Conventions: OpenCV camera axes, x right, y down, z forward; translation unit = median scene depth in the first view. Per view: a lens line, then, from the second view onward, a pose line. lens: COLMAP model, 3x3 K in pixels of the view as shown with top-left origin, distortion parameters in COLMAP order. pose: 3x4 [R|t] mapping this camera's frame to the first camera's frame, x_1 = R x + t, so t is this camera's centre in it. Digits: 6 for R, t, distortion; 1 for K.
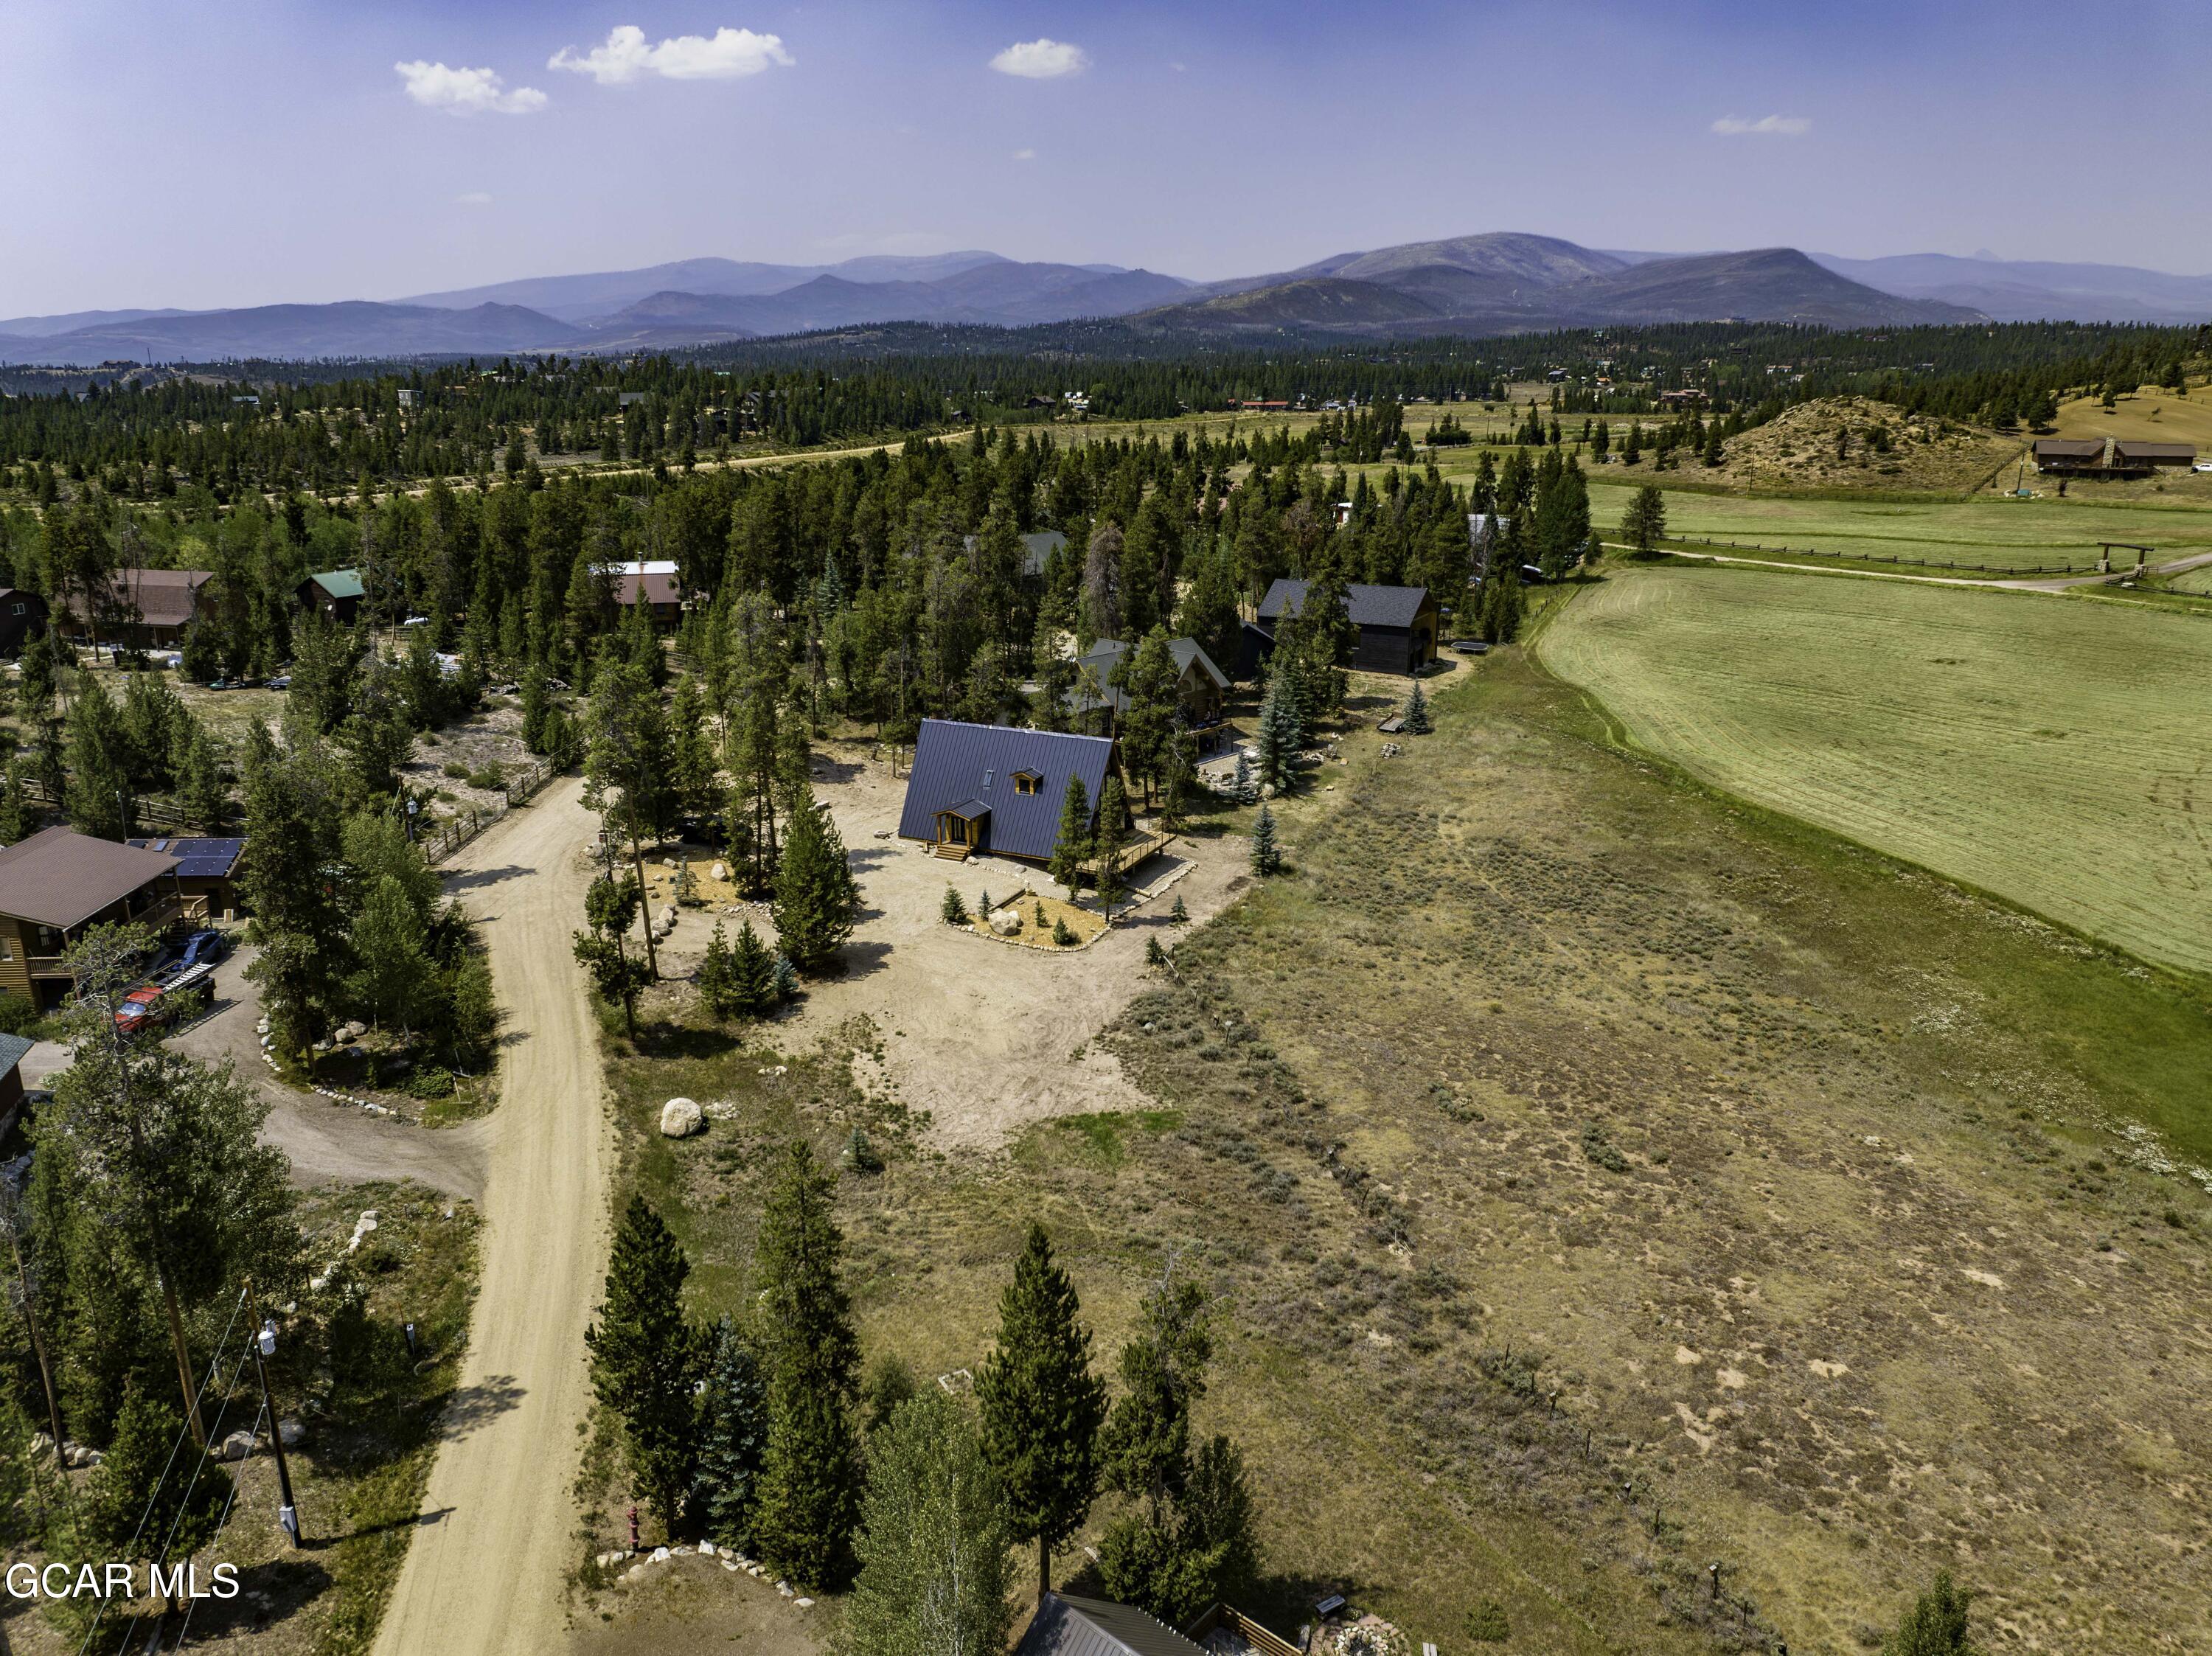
lens RADIAL K [[1557.7, 0, 1106.0], [0, 1557.7, 828.0], [0, 0, 1]] dist [-0.054764, 0.026023]
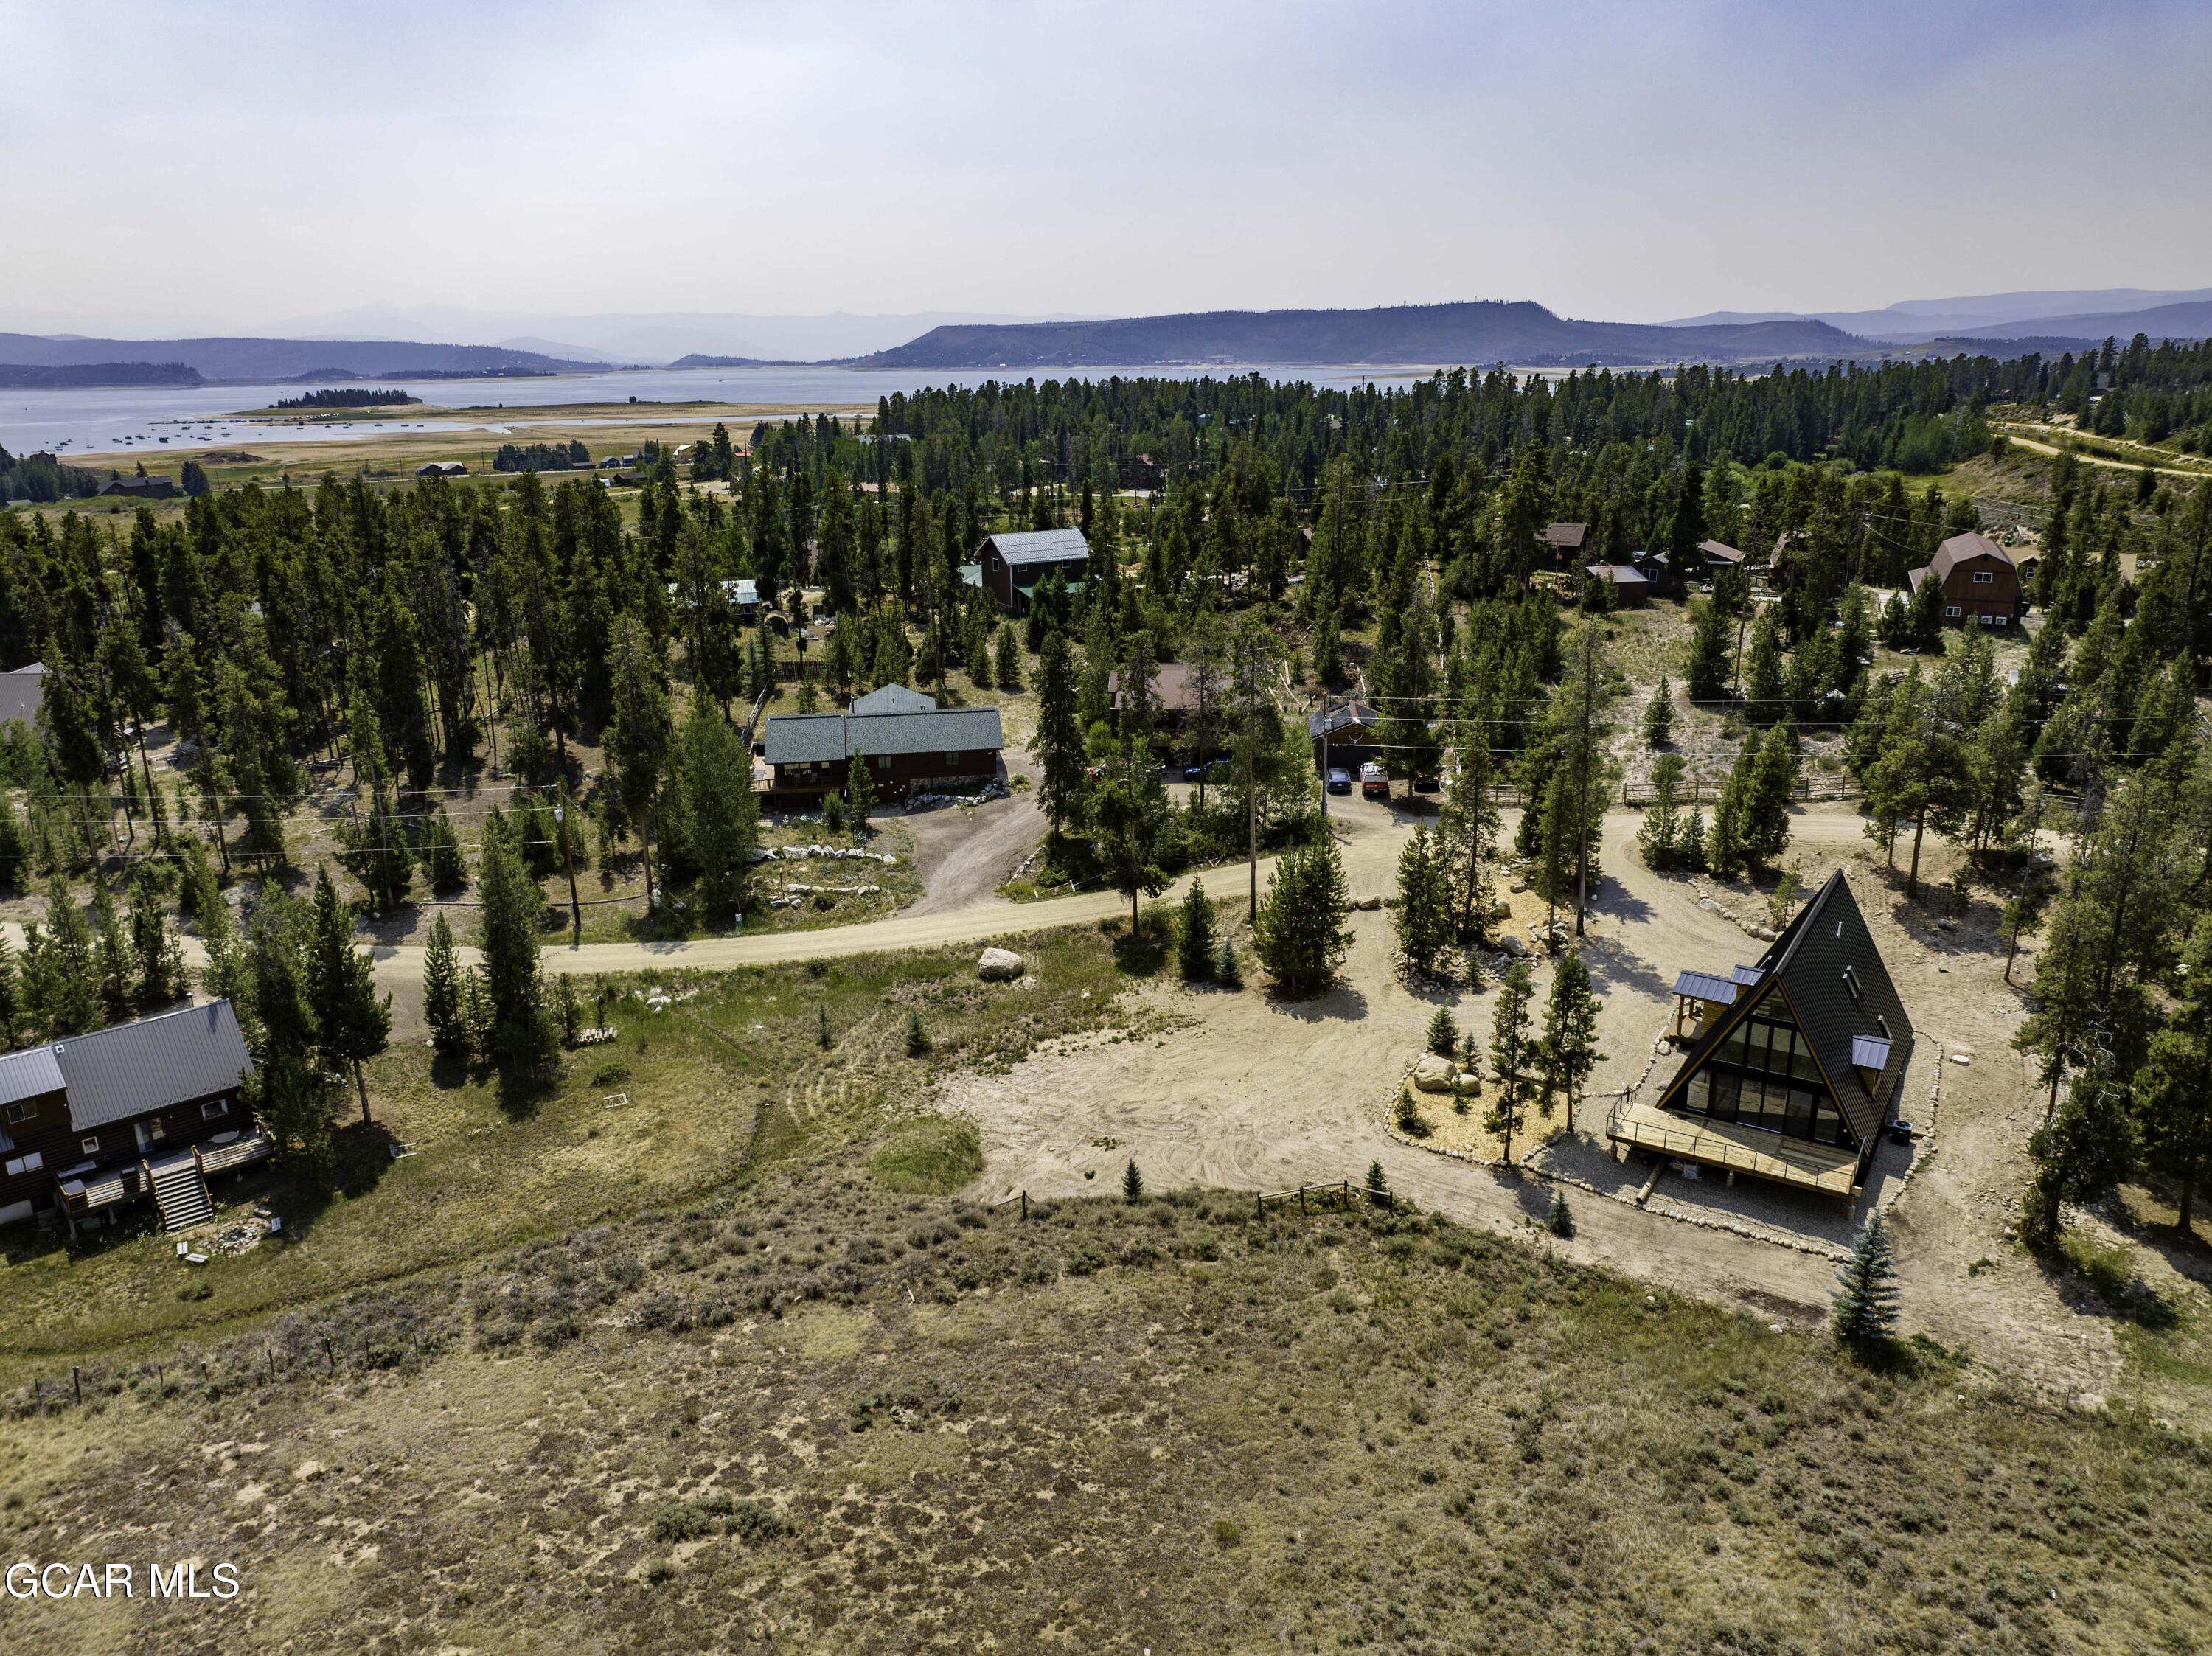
lens RADIAL K [[1549.3, 0, 1114.7], [0, 1549.3, 849.4], [0, 0, 1]] dist [-0.036539, -0.001121]
pose [[-0.121354, 0.314117, -0.941596, 0.280301], [-0.273312, 0.901365, 0.335920, -0.111095], [0.954240, 0.298114, -0.023533, 0.364293]]
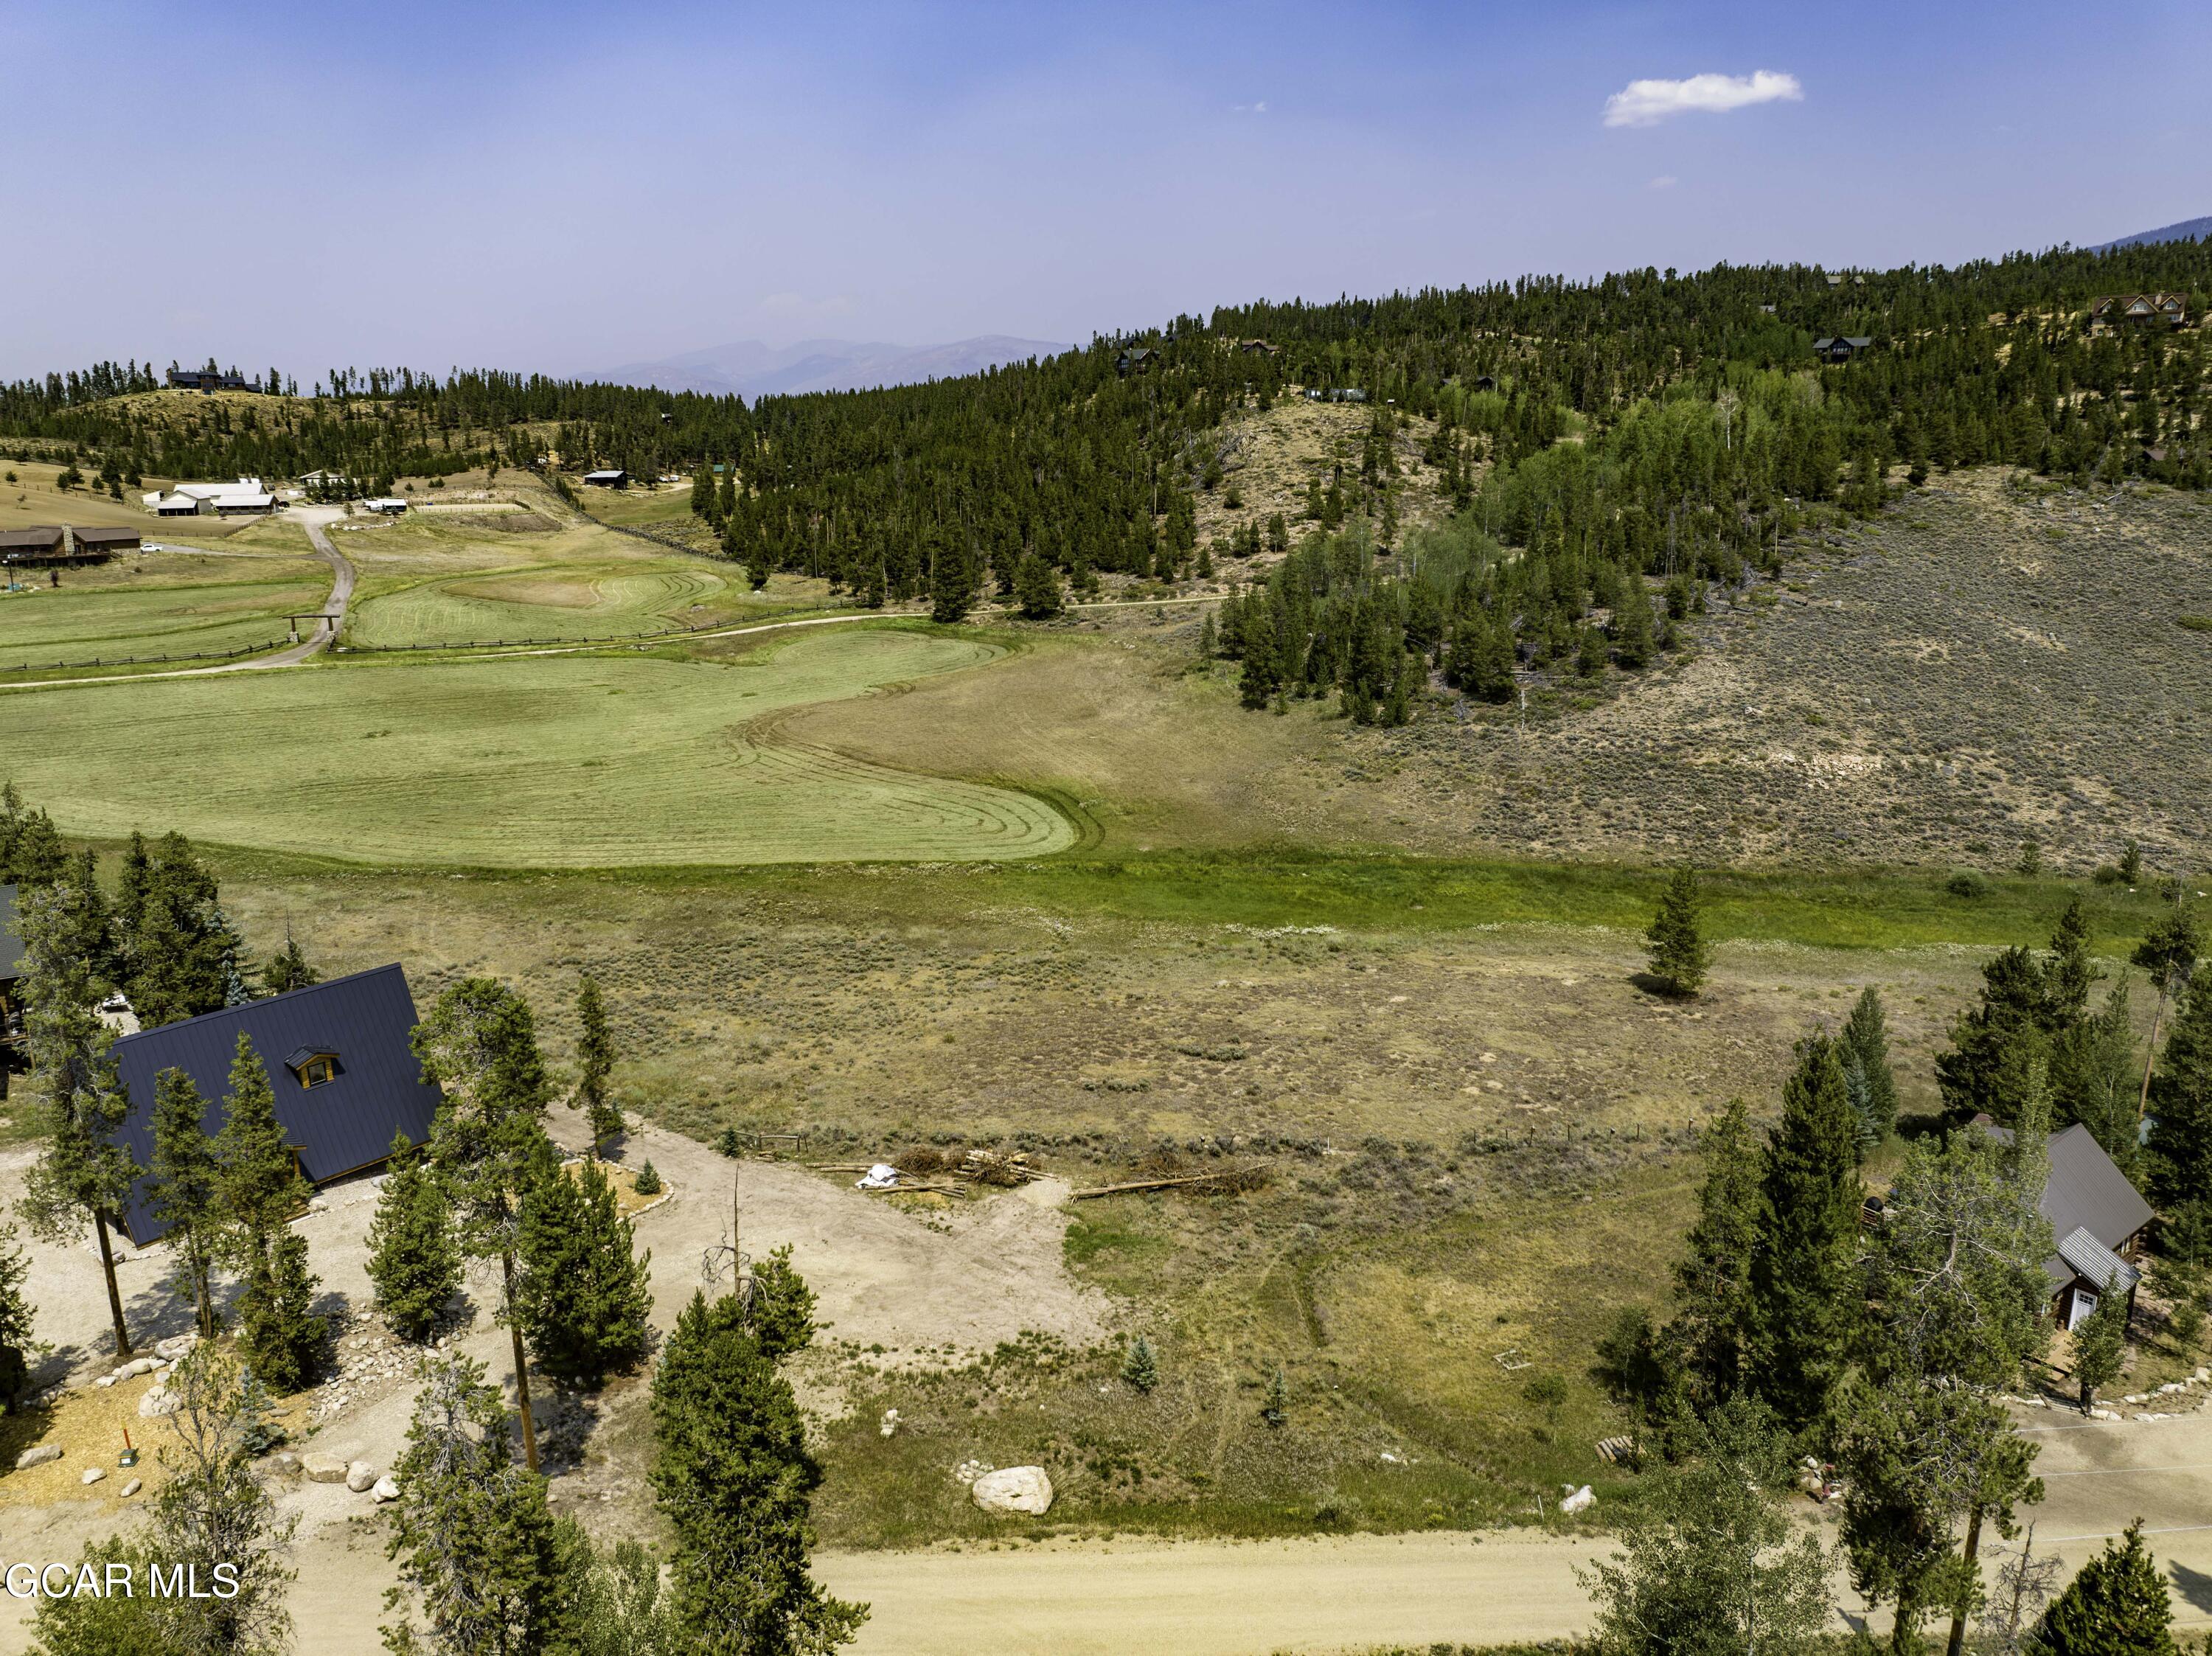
lens RADIAL K [[1555.6, 0, 1127.0], [0, 1555.6, 830.8], [0, 0, 1]] dist [-0.036781, -0.003665]
pose [[0.190137, -0.230979, 0.954199, -0.292717], [0.280156, 0.944282, 0.172753, -0.069823], [-0.940936, 0.234478, 0.244254, 0.236103]]
